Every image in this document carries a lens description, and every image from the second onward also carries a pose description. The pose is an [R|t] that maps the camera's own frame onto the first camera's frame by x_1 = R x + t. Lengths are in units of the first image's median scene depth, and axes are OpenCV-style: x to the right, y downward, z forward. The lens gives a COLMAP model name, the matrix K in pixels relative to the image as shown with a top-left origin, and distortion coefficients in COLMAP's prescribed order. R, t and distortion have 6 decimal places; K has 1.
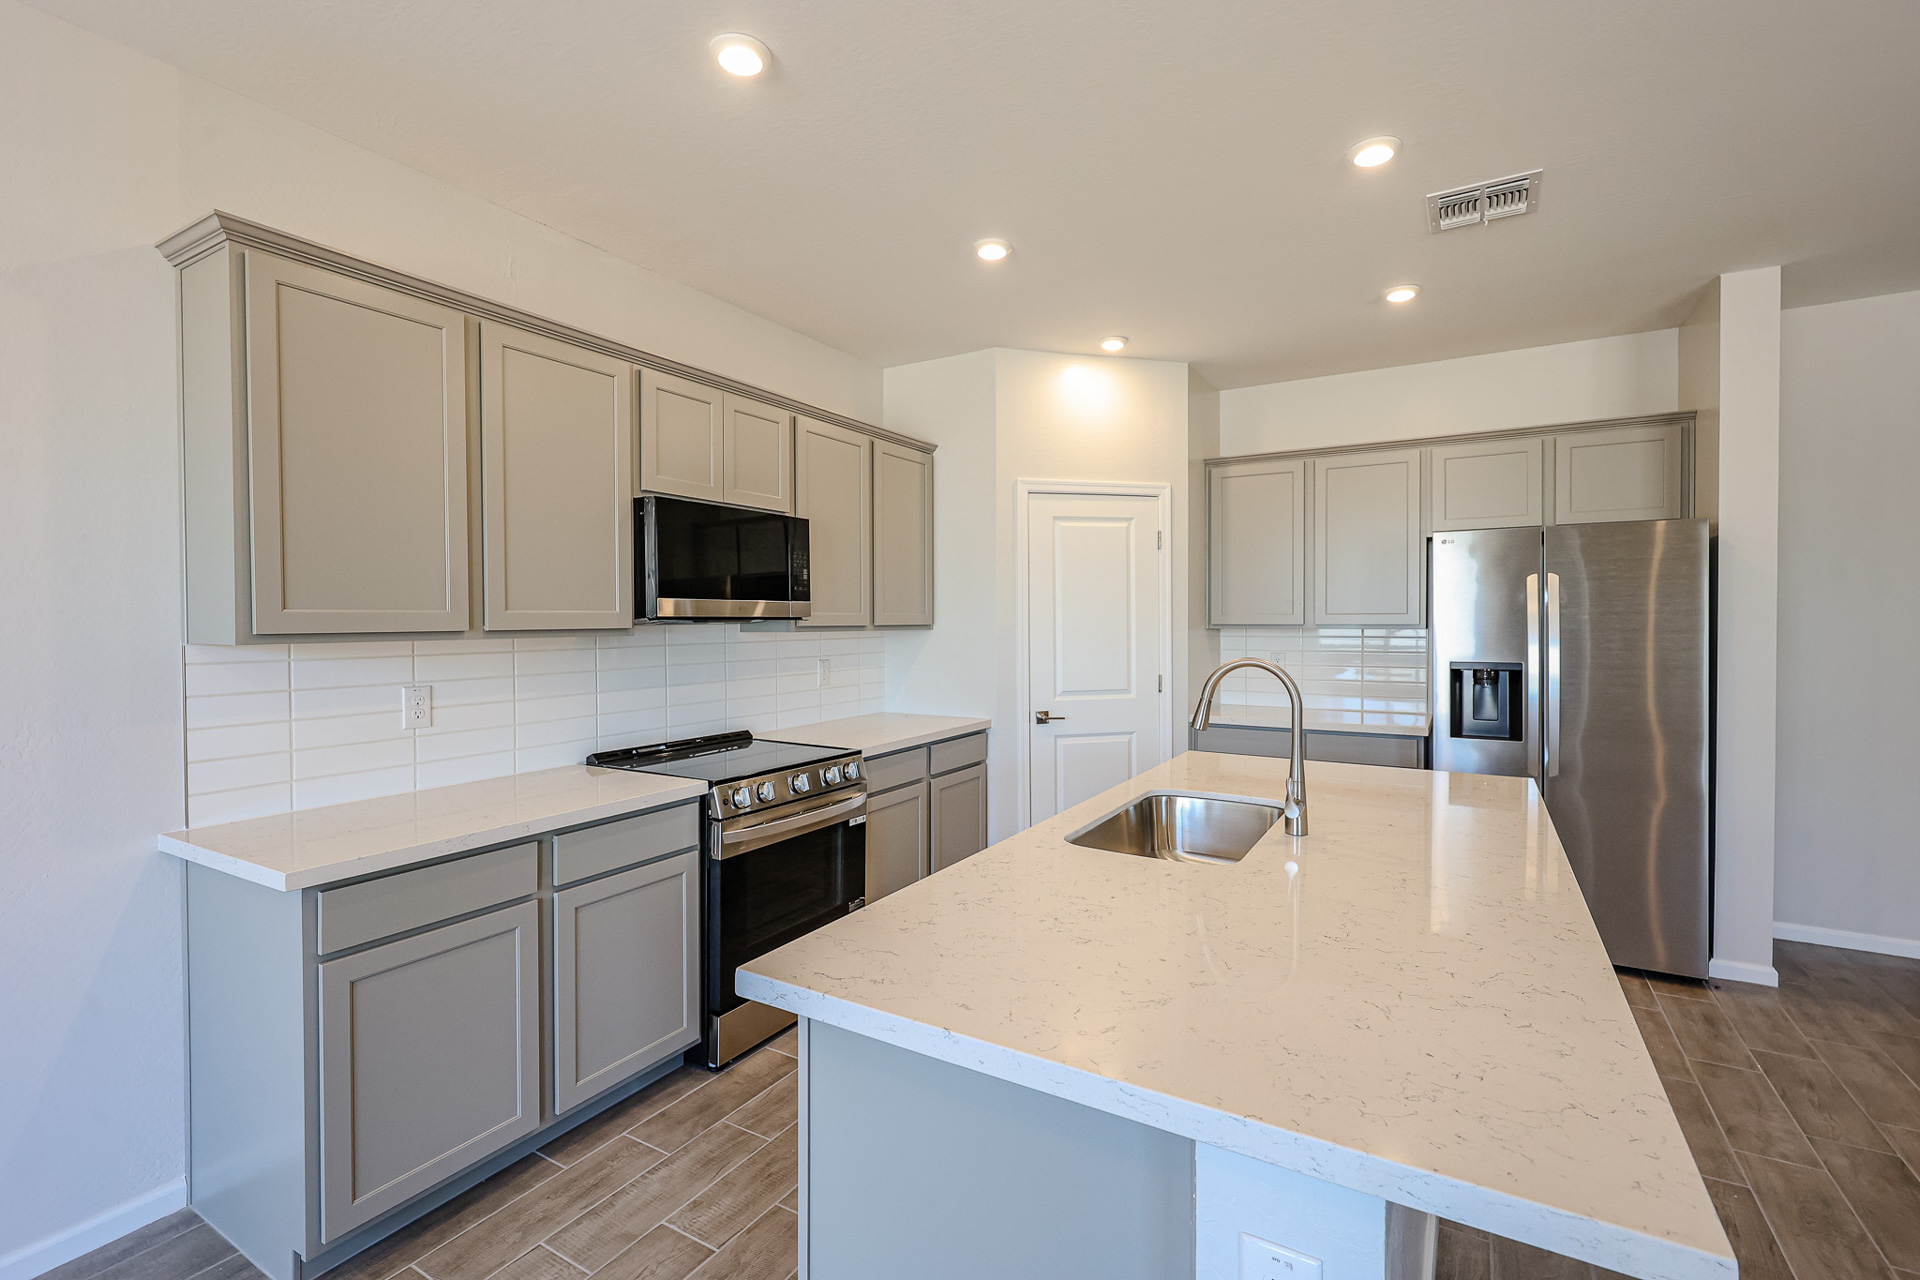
lens RADIAL K [[851.4, 0, 954.7], [0, 851.4, 632.0], [0, 0, 1]] dist [0.001806, 0.000204]
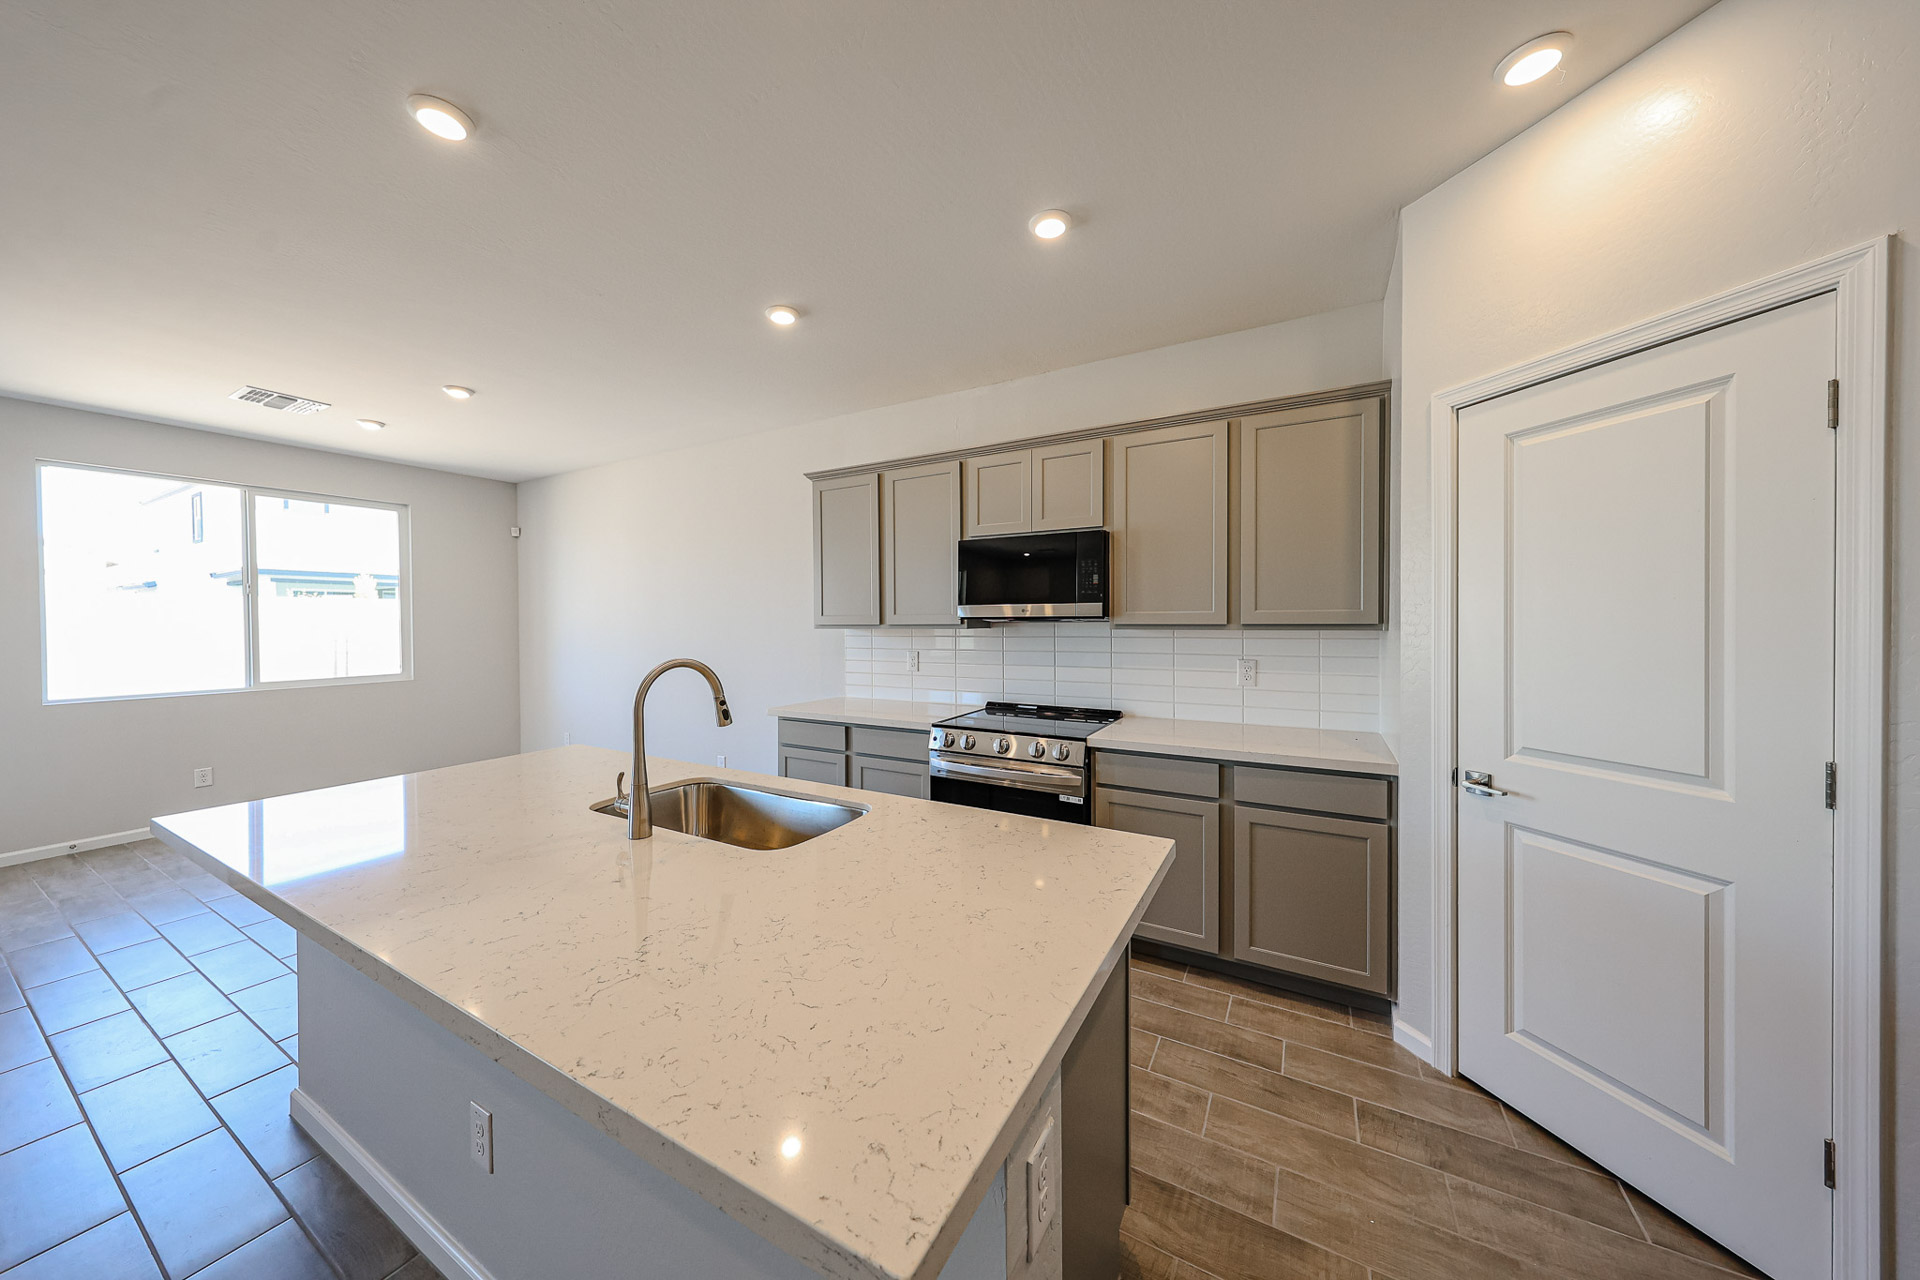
lens RADIAL K [[630.7, 0, 951.5], [0, 630.7, 629.8], [0, 0, 1]] dist [0.001488, 0.000053]
pose [[0.020166, 0.018358, -0.999628, 0.670179], [-0.010109, 0.999784, 0.018157, -0.012828], [0.999746, 0.009739, 0.020347, 0.788772]]
